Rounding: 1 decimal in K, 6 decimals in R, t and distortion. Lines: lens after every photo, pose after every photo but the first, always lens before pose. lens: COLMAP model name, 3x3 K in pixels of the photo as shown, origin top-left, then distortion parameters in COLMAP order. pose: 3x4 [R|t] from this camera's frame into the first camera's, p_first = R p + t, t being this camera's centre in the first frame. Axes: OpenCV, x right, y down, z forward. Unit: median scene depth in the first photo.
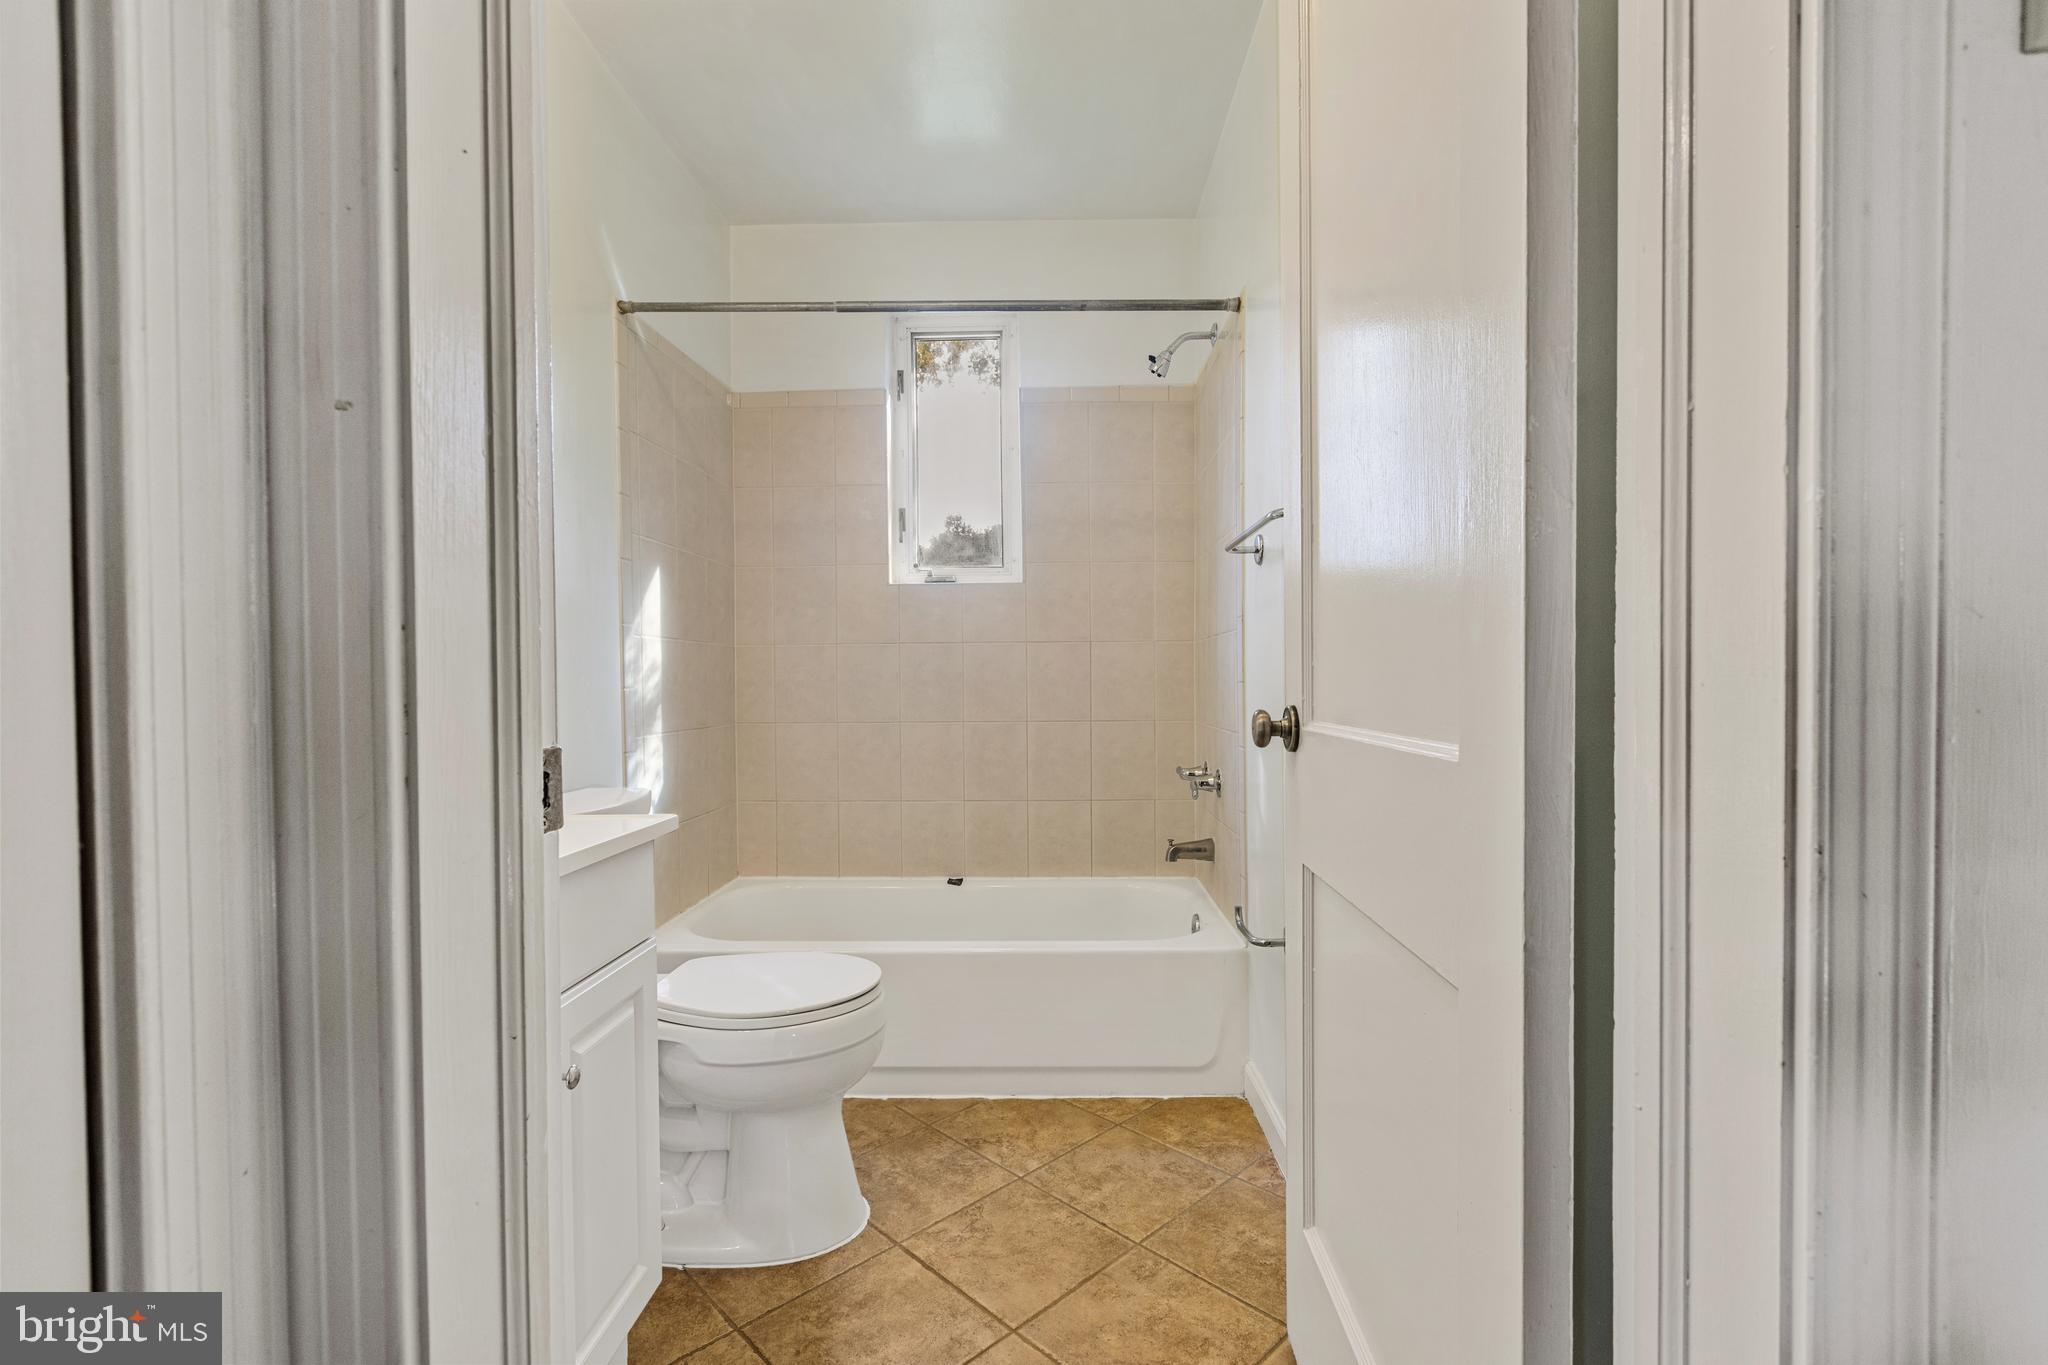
lens RADIAL K [[930.0, 0, 1029.3], [0, 930.0, 685.3], [0, 0, 1]] dist [0.001702, -0.000978]
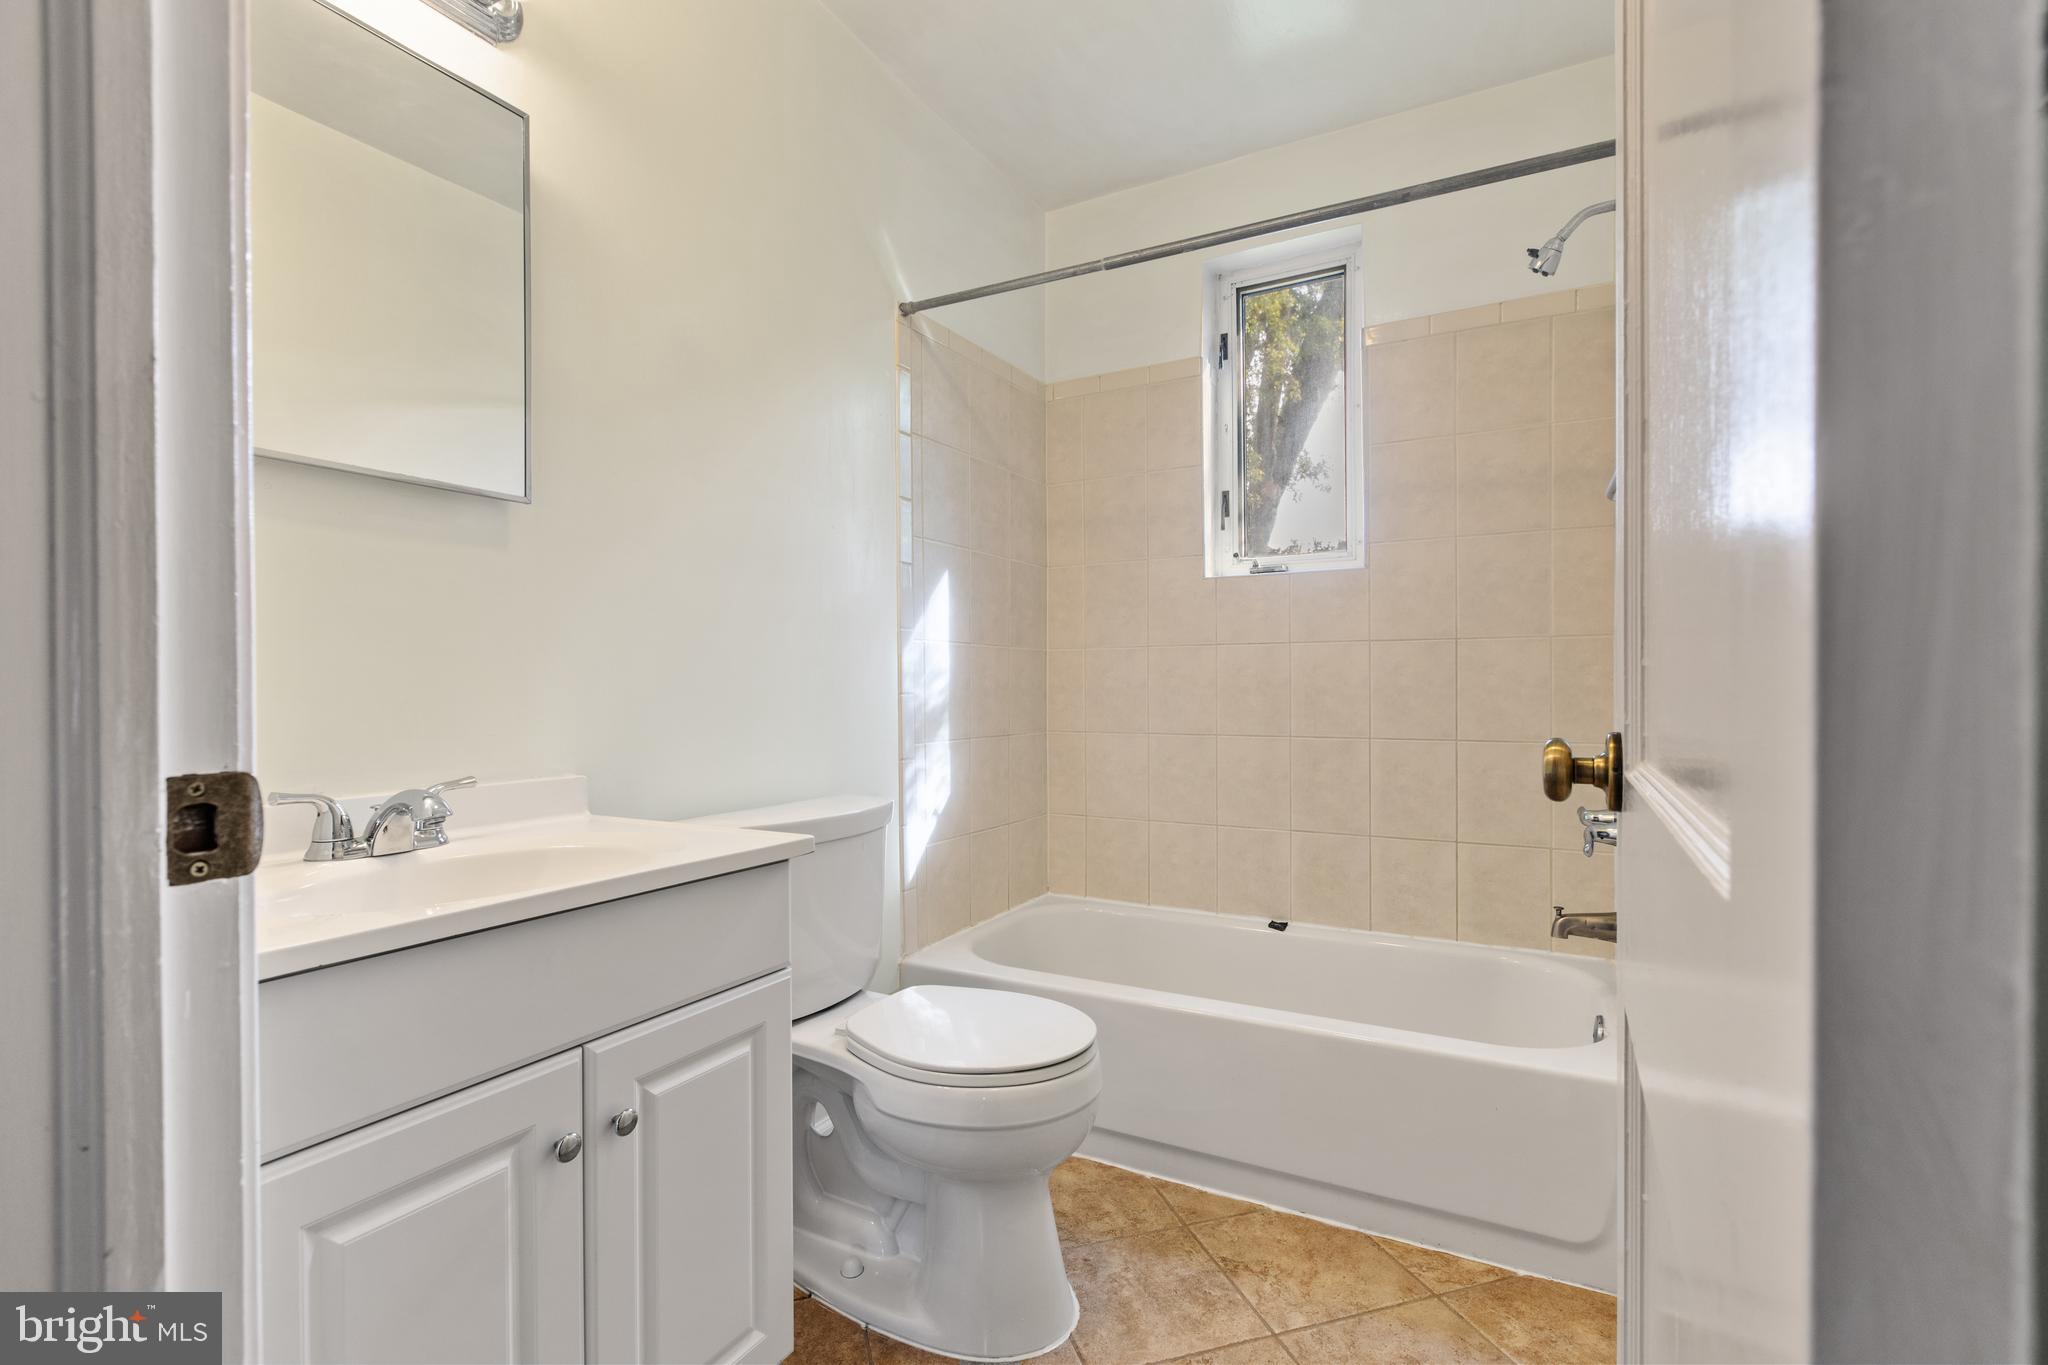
lens RADIAL K [[930.0, 0, 1024.0], [0, 930.0, 686.1], [0, 0, 1]] dist [0.001702, -0.000978]
pose [[0.885939, 0.003906, -0.463786, 0.139128], [-0.006605, 0.999969, -0.004195, -0.001935], [0.463755, 0.006780, 0.885937, 0.188367]]
